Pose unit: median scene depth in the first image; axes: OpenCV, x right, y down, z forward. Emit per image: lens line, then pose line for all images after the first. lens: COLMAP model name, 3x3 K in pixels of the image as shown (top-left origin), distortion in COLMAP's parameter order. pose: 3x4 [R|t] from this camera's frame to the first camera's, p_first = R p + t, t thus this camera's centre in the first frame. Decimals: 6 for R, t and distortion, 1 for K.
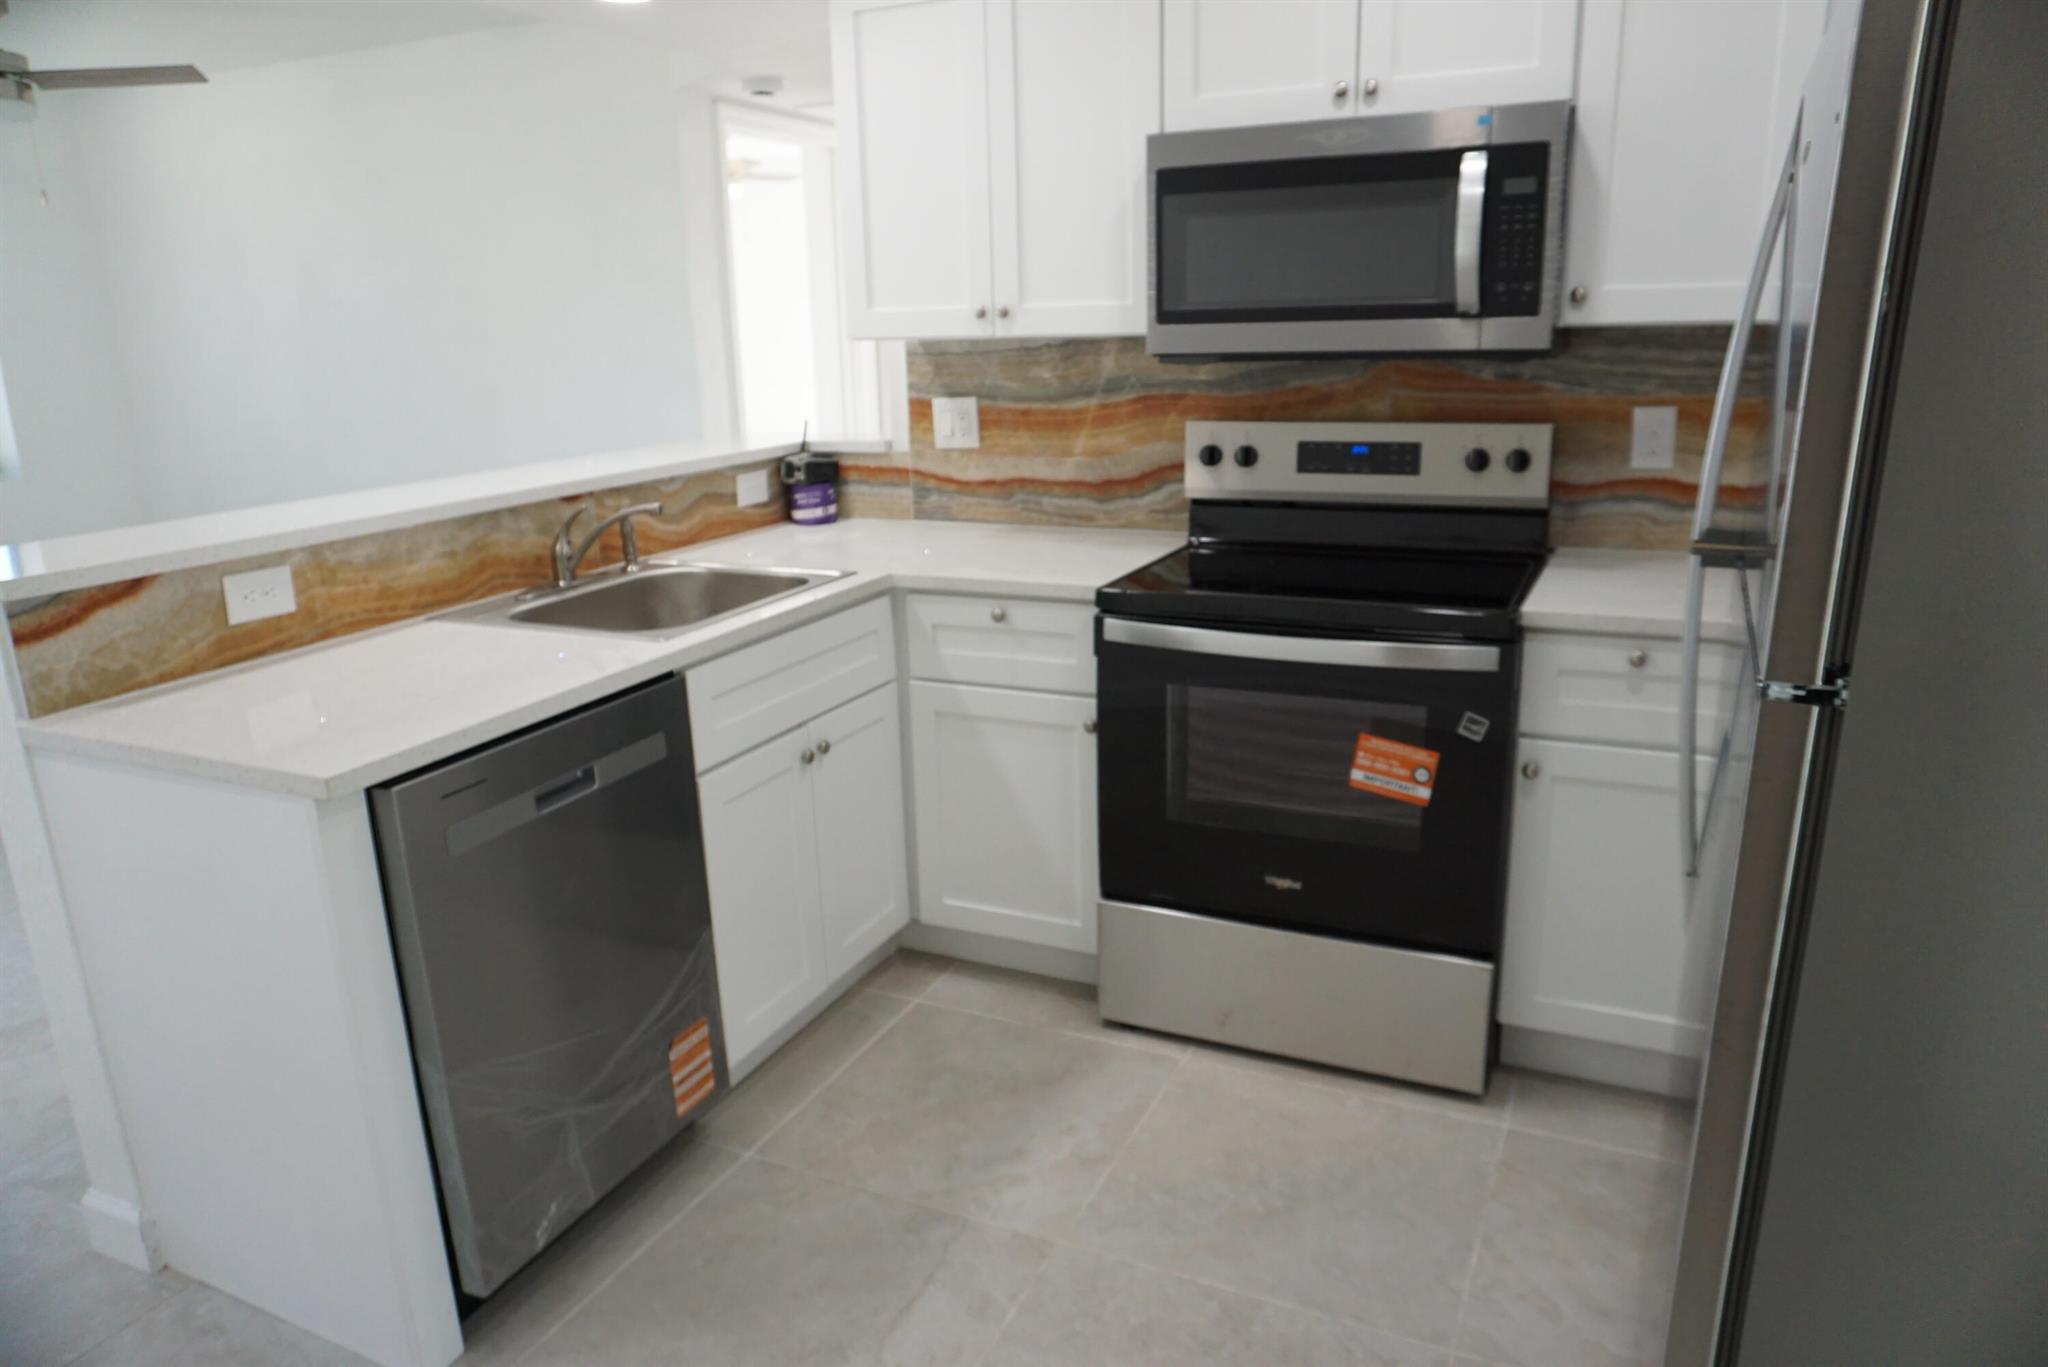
lens RADIAL K [[1377.5, 0, 1021.7], [0, 1377.5, 675.0], [0, 0, 1]] dist [-0.010755, -0.001439]
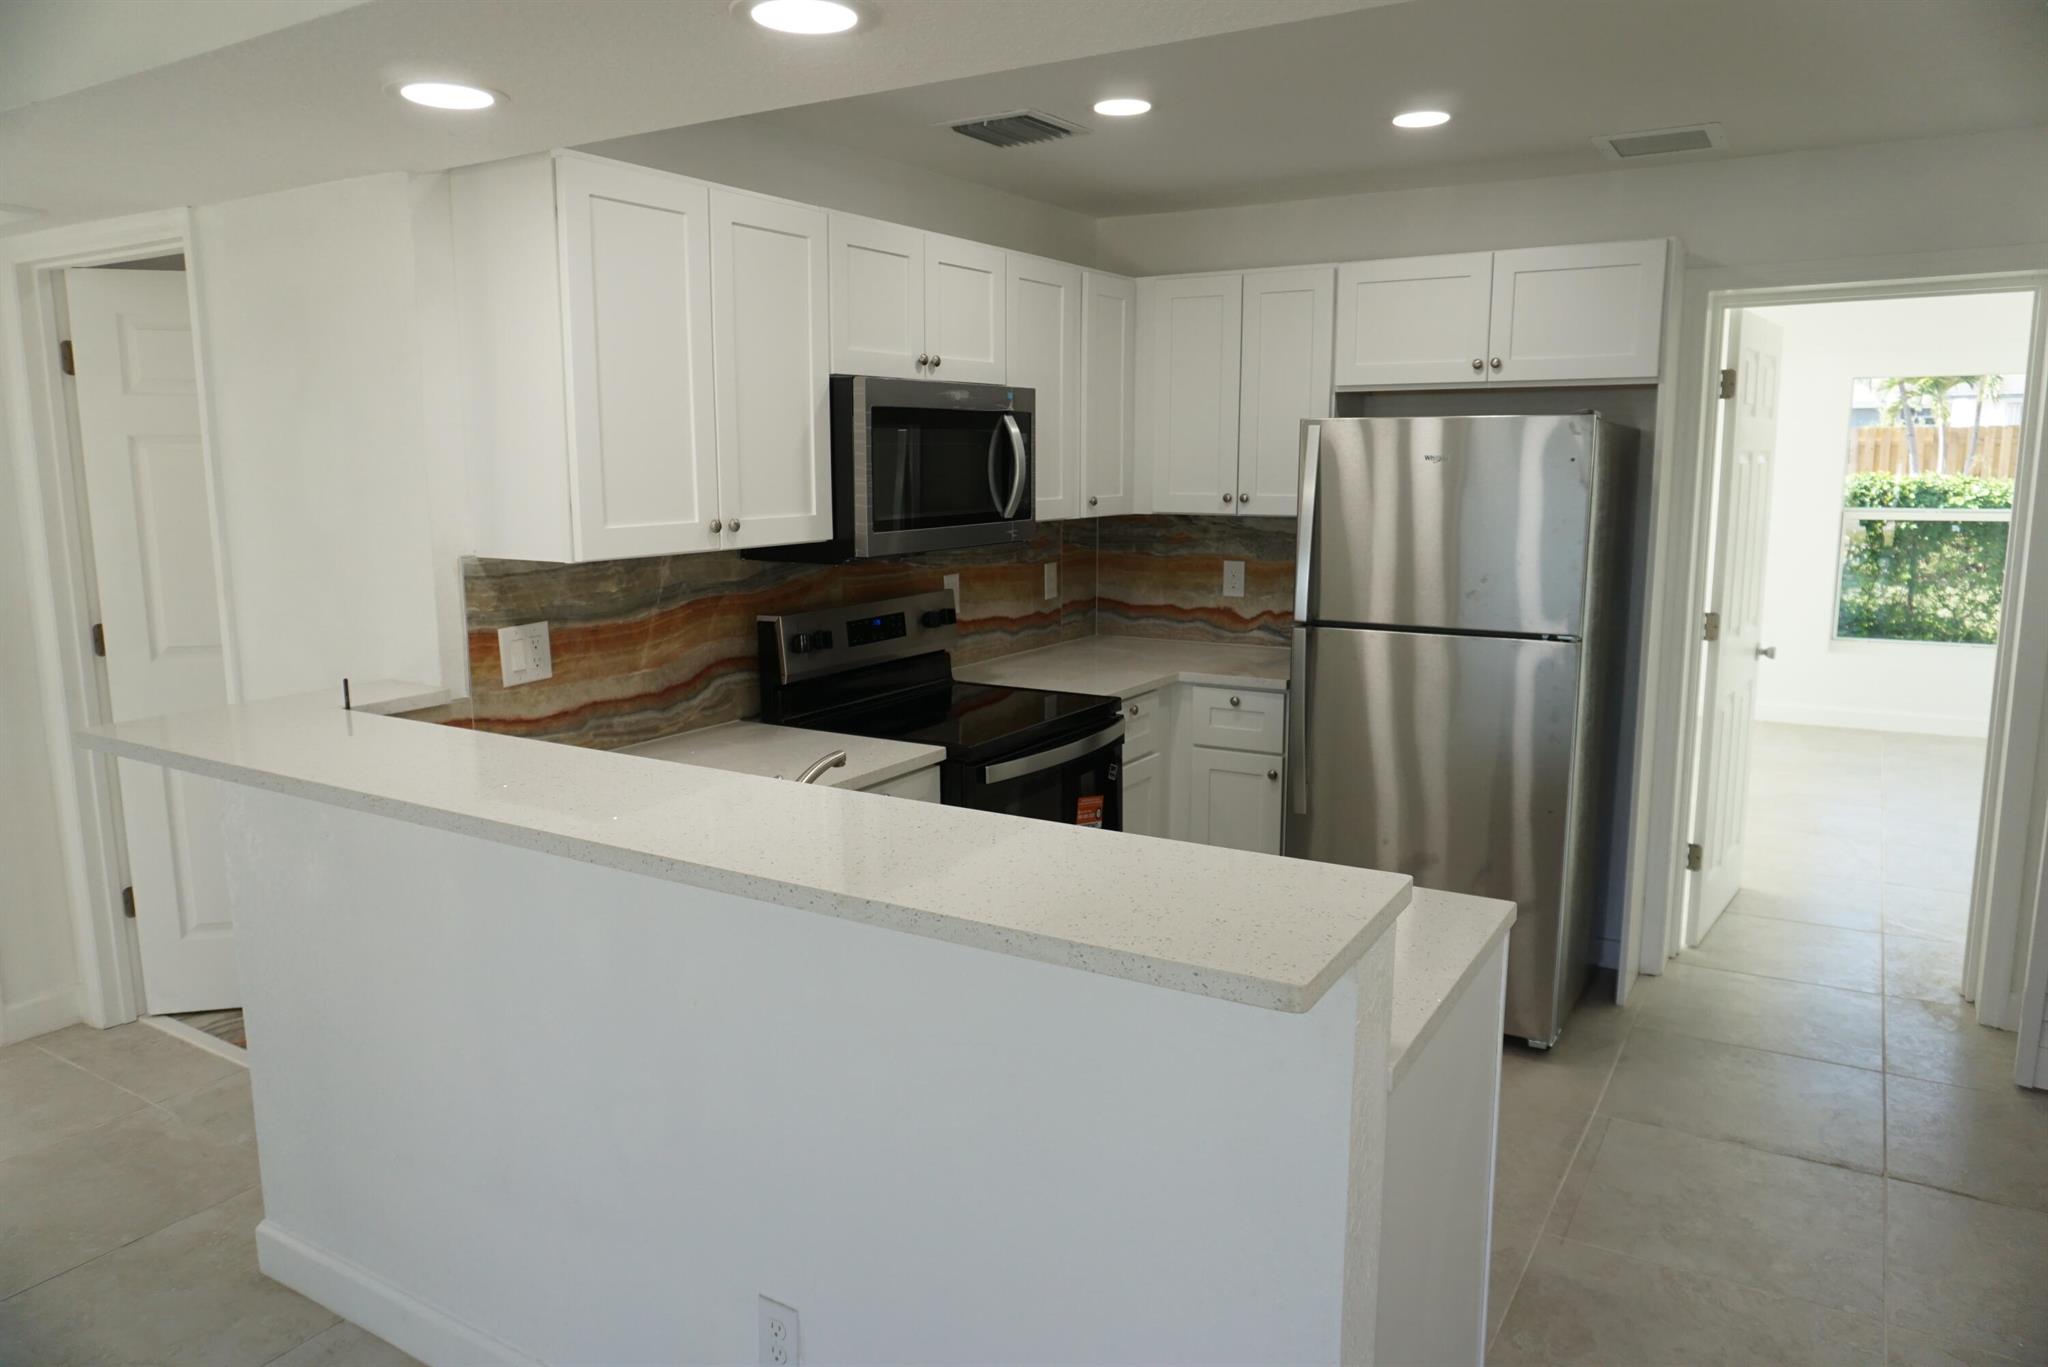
lens RADIAL K [[1377.5, 0, 1020.0], [0, 1377.5, 691.0], [0, 0, 1]] dist [-0.010755, -0.001439]
pose [[0.110918, -0.140773, 0.983809, -0.871839], [0.257573, 0.960165, 0.108350, -0.177839], [-0.959871, 0.241385, 0.142759, 0.603414]]
